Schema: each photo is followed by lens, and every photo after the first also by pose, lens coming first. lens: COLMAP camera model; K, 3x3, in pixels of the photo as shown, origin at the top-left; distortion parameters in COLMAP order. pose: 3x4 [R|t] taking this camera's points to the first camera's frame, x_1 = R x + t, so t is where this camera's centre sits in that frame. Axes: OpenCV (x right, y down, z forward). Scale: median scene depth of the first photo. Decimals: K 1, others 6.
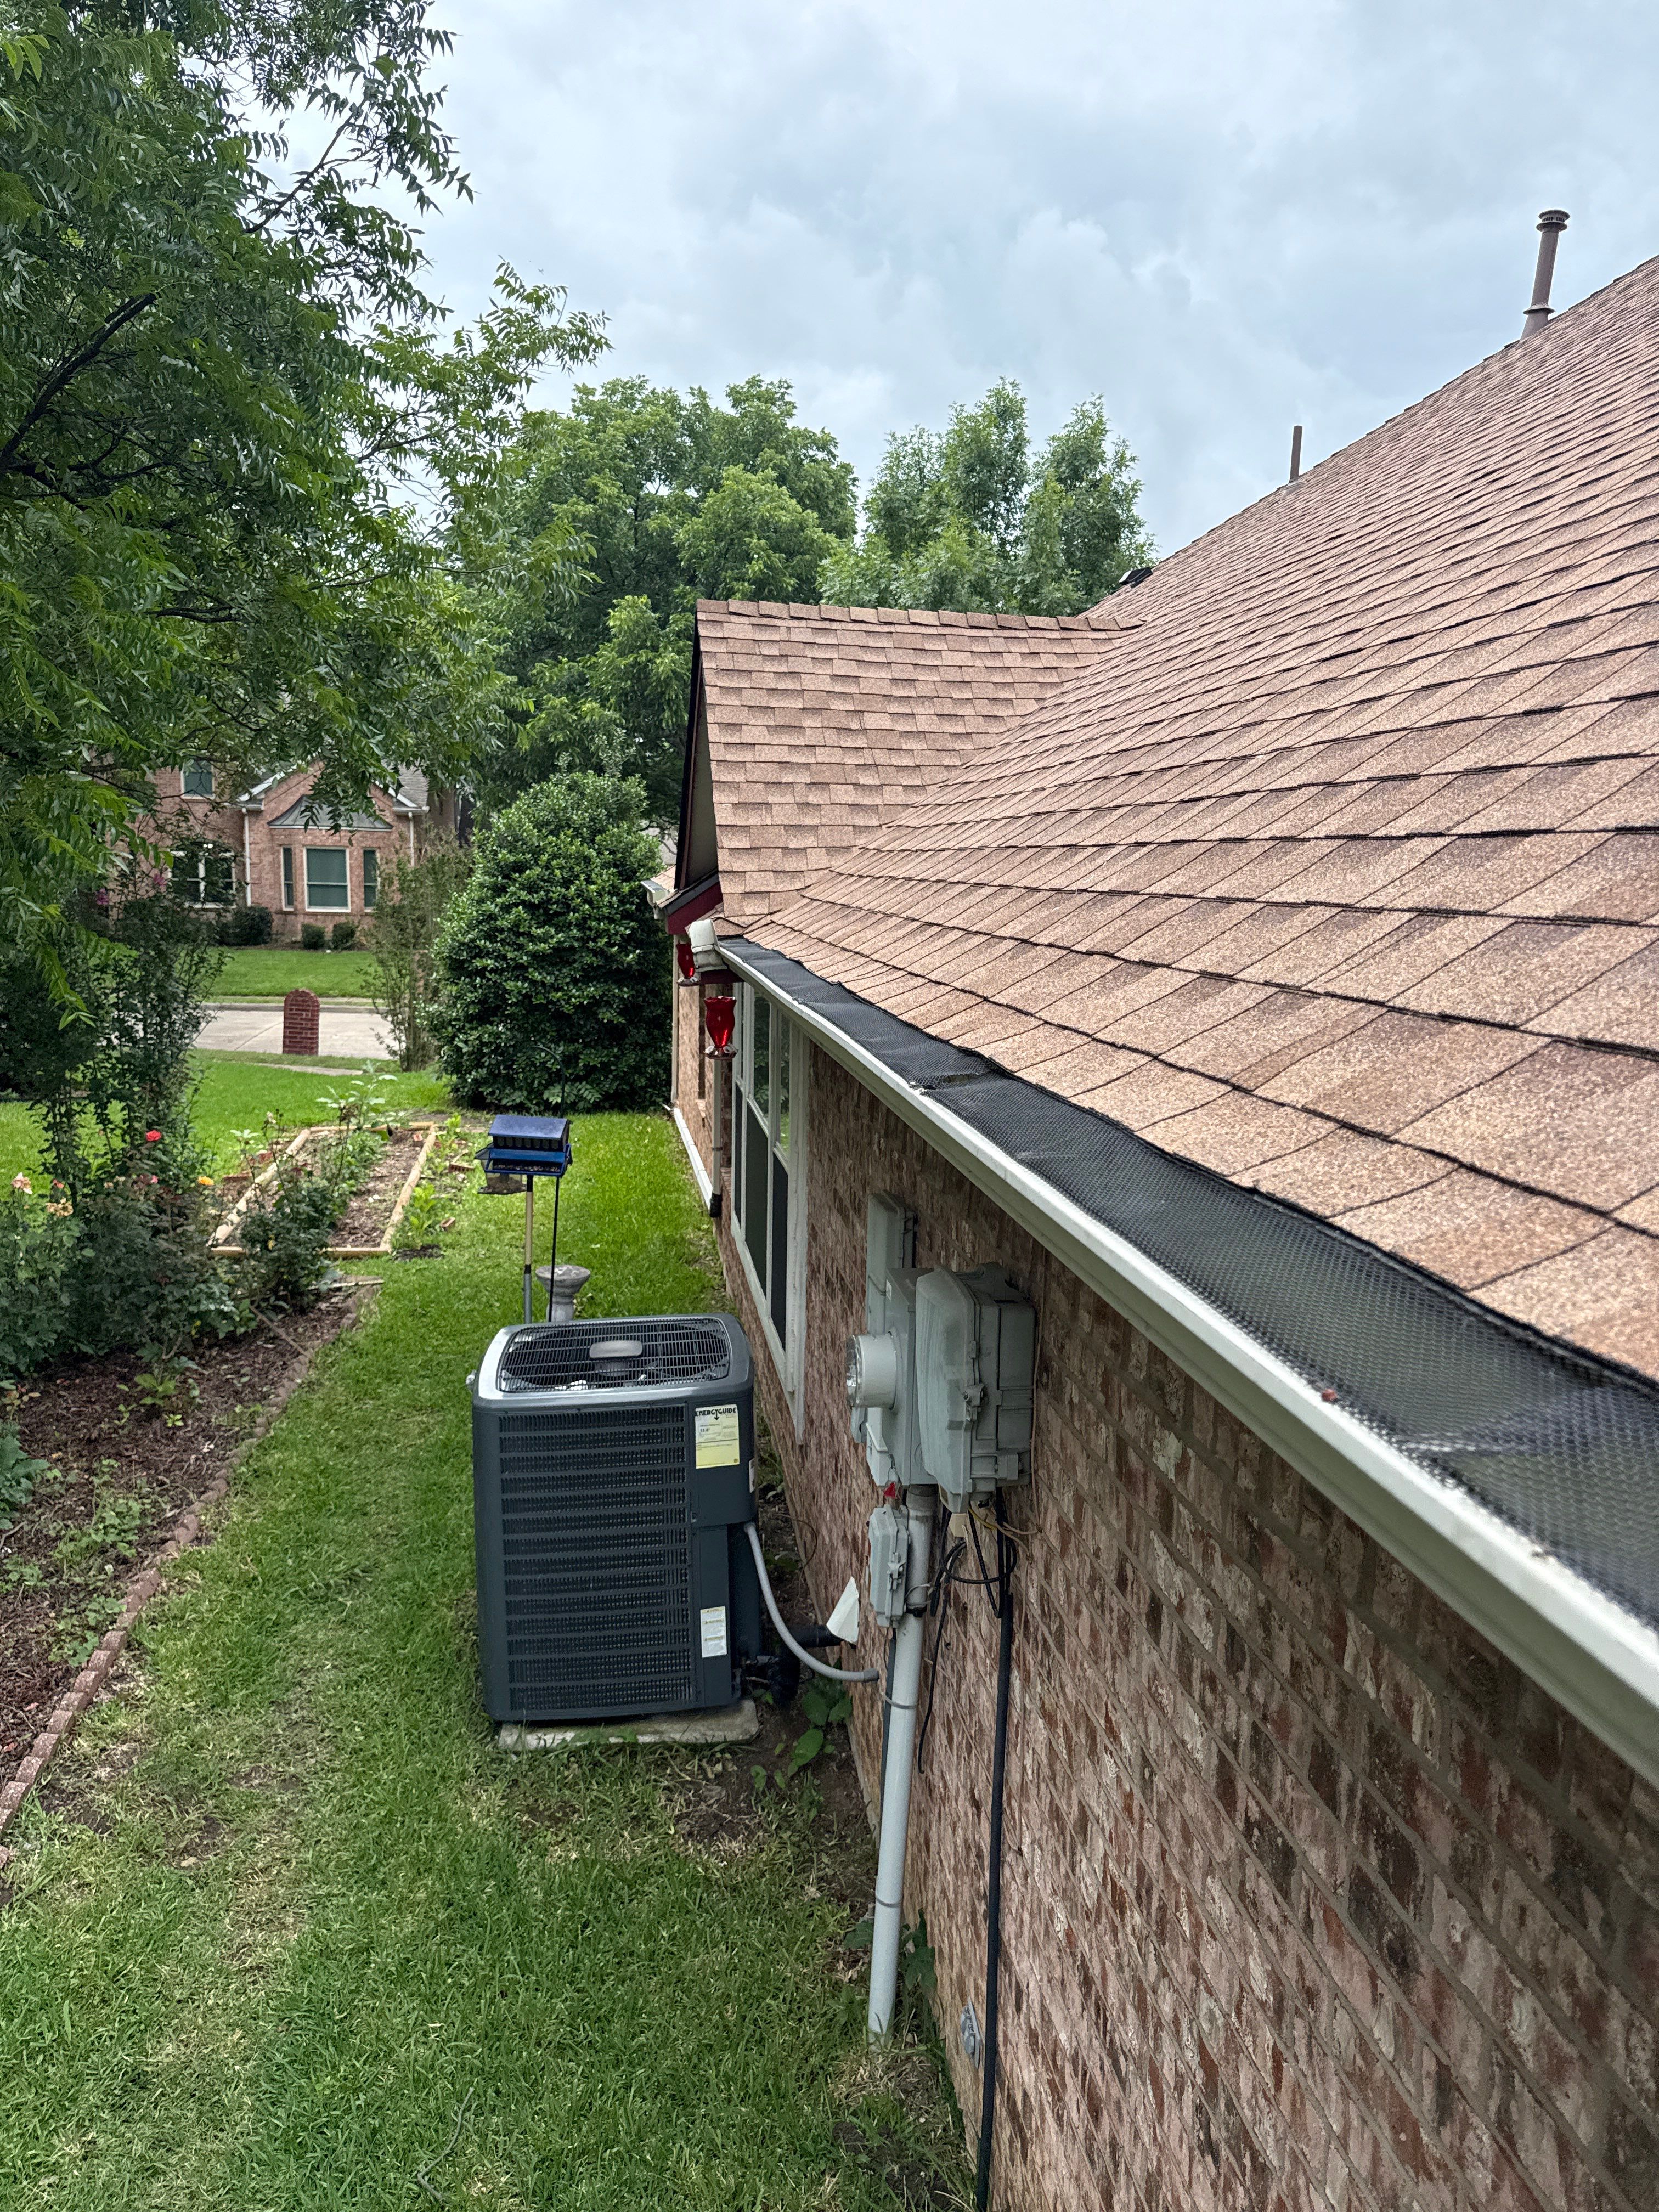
lens RADIAL K [[1613.2, 0, 794.1], [0, 1613.2, 1060.6], [0, 0, 1]] dist [0.120672, -0.168598]
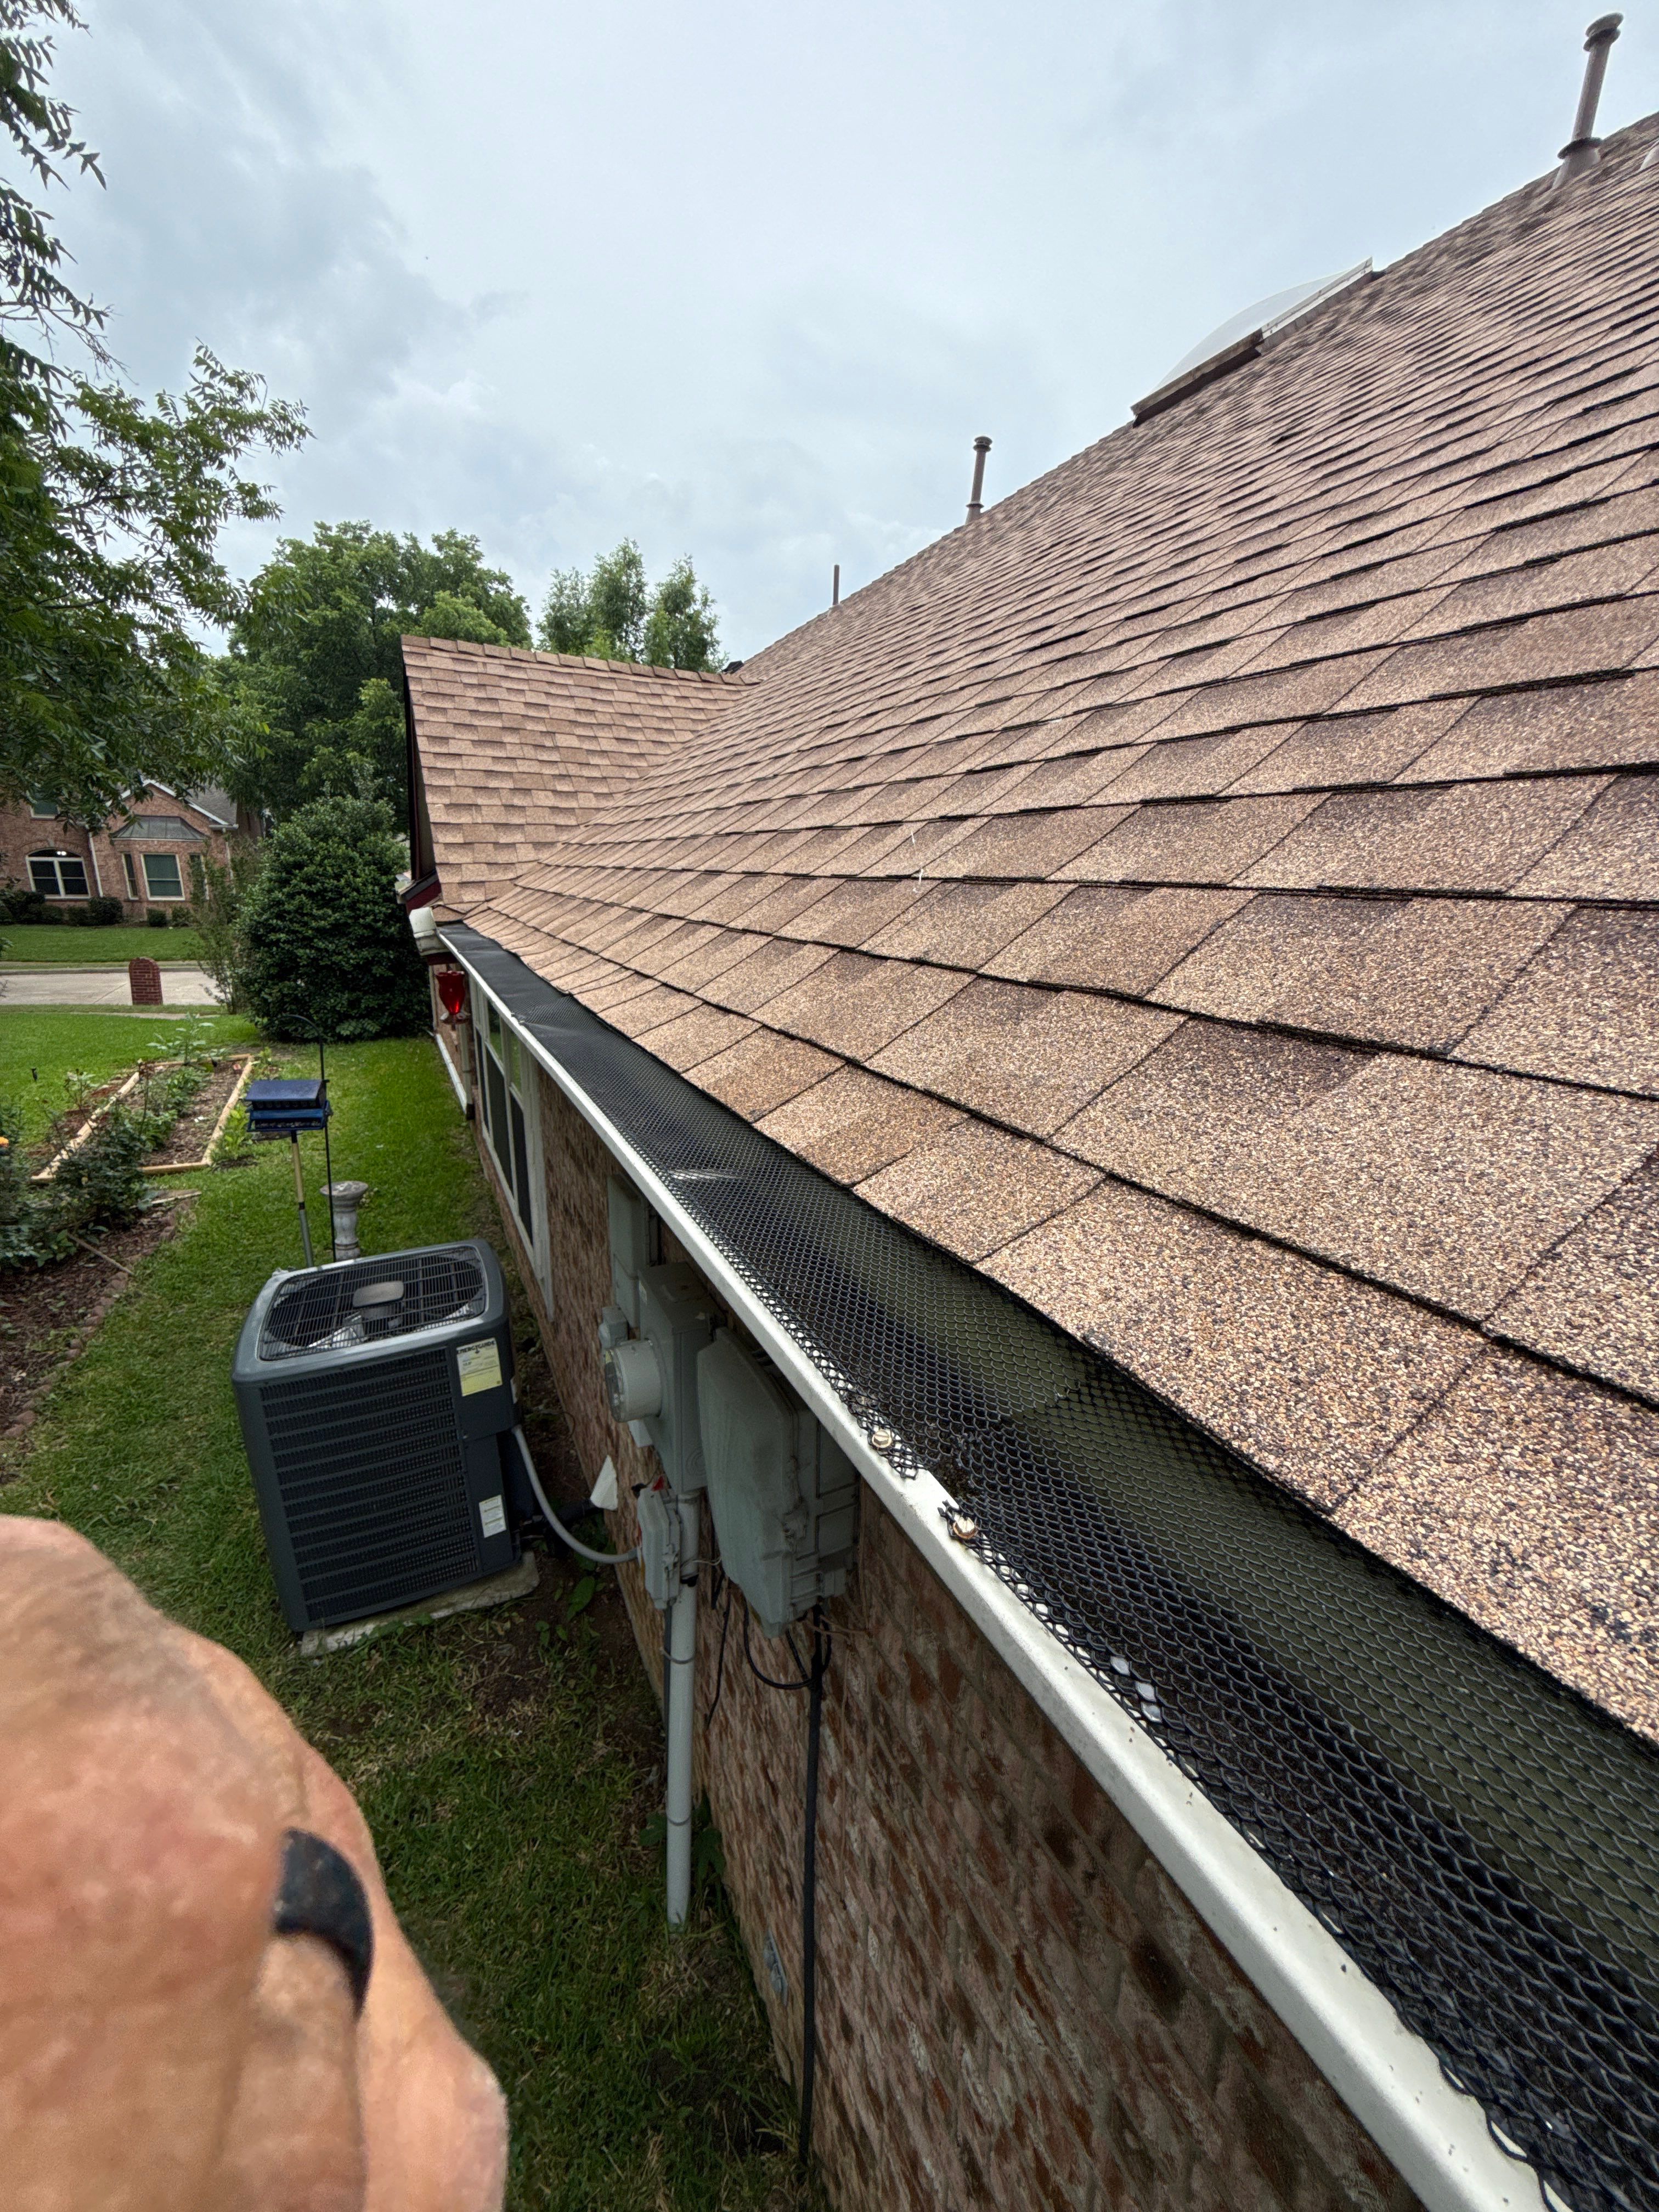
lens RADIAL K [[890.5, 0, 834.3], [0, 890.5, 1092.9], [0, 0, 1]] dist [-0.003291, 0.000388]
pose [[0.943048, -0.084434, 0.321764, 0.001830], [0.041852, 0.989681, 0.137038, -0.019925], [-0.330015, -0.115767, 0.936850, 0.189304]]
